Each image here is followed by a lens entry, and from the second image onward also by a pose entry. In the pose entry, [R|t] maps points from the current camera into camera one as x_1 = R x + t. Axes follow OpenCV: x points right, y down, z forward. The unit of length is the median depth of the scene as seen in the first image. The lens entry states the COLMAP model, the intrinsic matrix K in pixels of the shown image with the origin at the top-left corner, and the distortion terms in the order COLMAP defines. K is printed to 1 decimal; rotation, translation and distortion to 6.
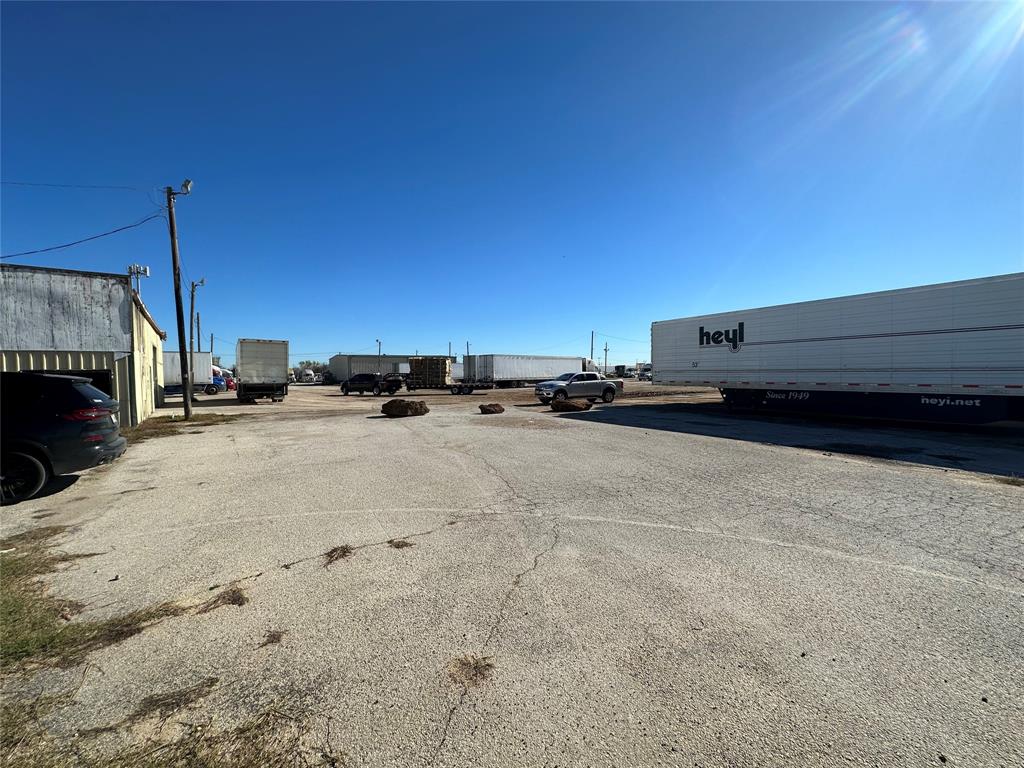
lens RADIAL K [[413.9, 0, 511.0], [0, 413.9, 383.1], [0, 0, 1]] dist [0.004918, -0.001171]
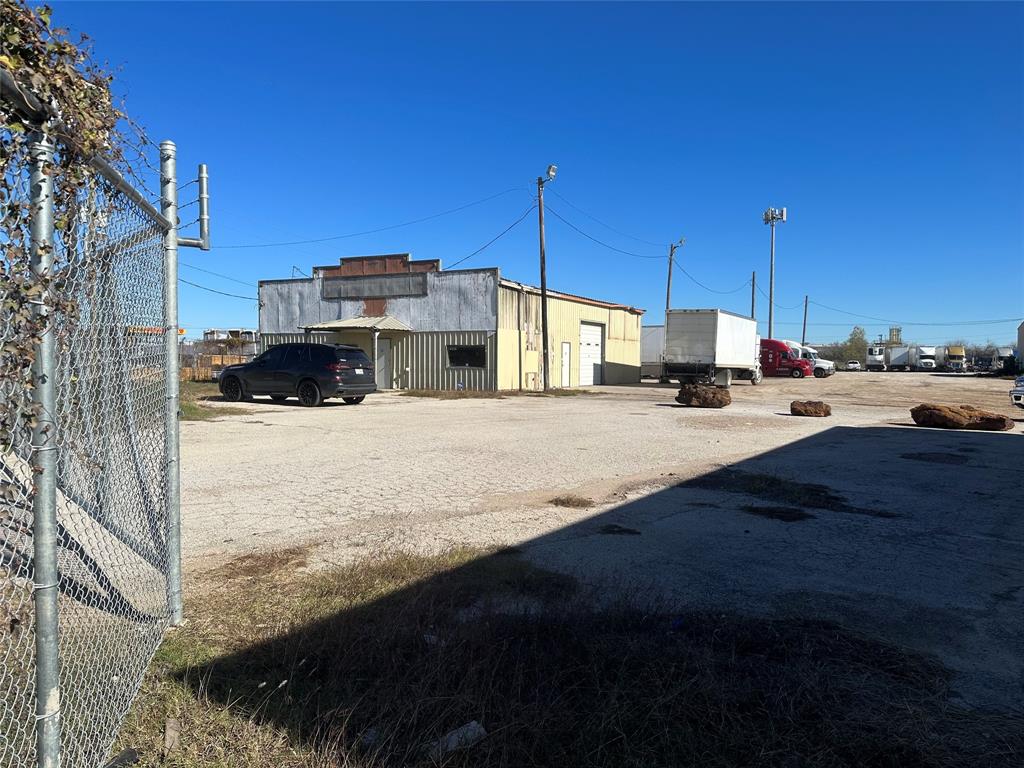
lens RADIAL K [[725.8, 0, 509.7], [0, 725.8, 385.6], [0, 0, 1]] dist [0.067513, -0.068411]
pose [[0.427171, 0.055342, -0.902475, 1.059437], [-0.038148, 0.998339, 0.043164, -0.006962], [0.903366, 0.015990, 0.428573, 0.125611]]
